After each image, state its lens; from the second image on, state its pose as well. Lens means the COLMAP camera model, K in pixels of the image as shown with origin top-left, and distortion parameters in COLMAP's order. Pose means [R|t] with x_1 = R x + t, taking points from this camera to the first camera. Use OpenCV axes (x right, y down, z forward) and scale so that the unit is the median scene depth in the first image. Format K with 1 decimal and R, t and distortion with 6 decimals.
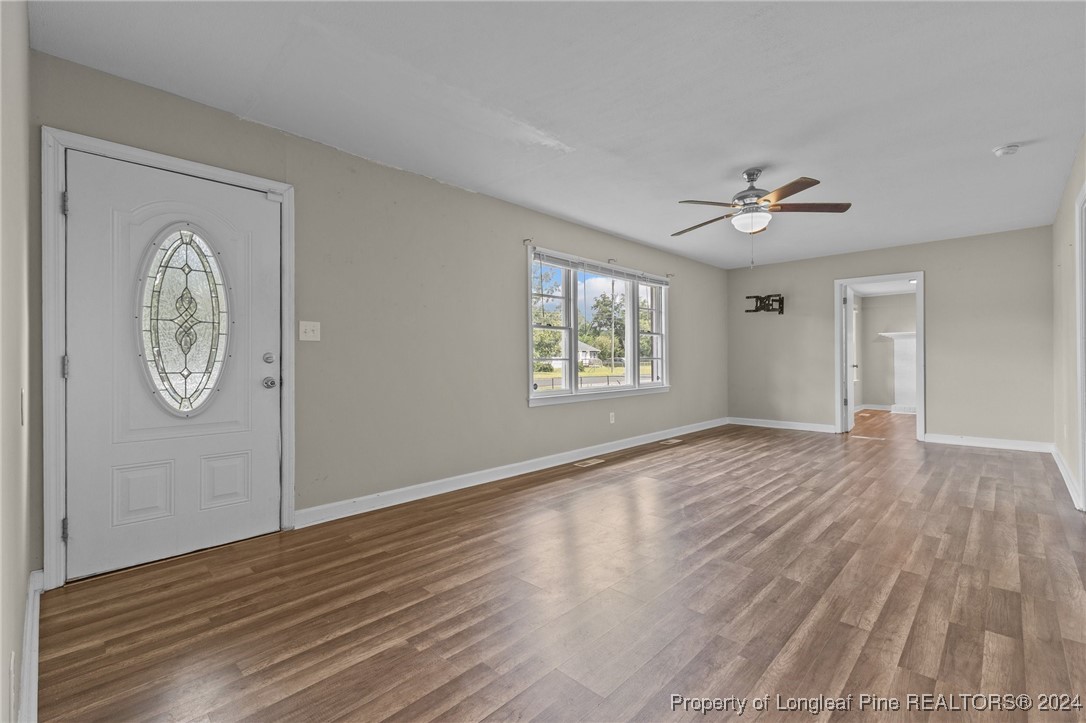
lens RADIAL K [[471.6, 0, 539.1], [0, 471.6, 364.6], [0, 0, 1]] dist [0.005263, -0.002458]
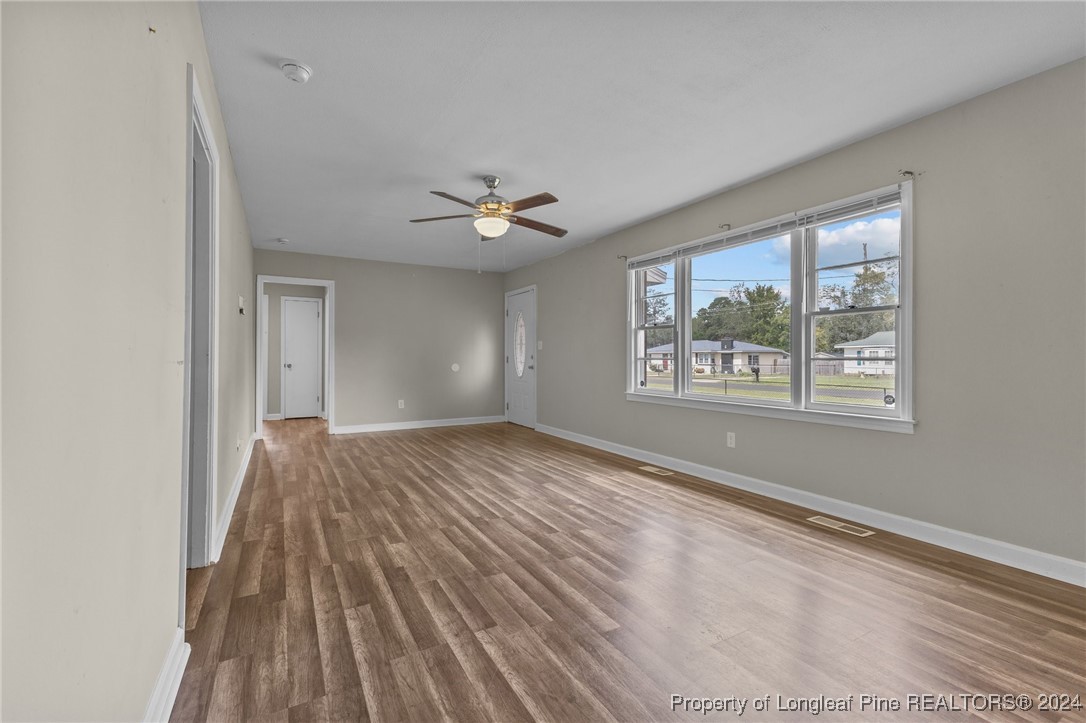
lens RADIAL K [[471.6, 0, 550.3], [0, 471.6, 358.1], [0, 0, 1]] dist [0.005263, -0.002458]
pose [[-0.270658, 0.007052, -0.962650, 1.497762], [-0.008565, 0.999916, 0.009733, -0.029232], [0.962637, 0.010879, -0.270575, 1.489741]]
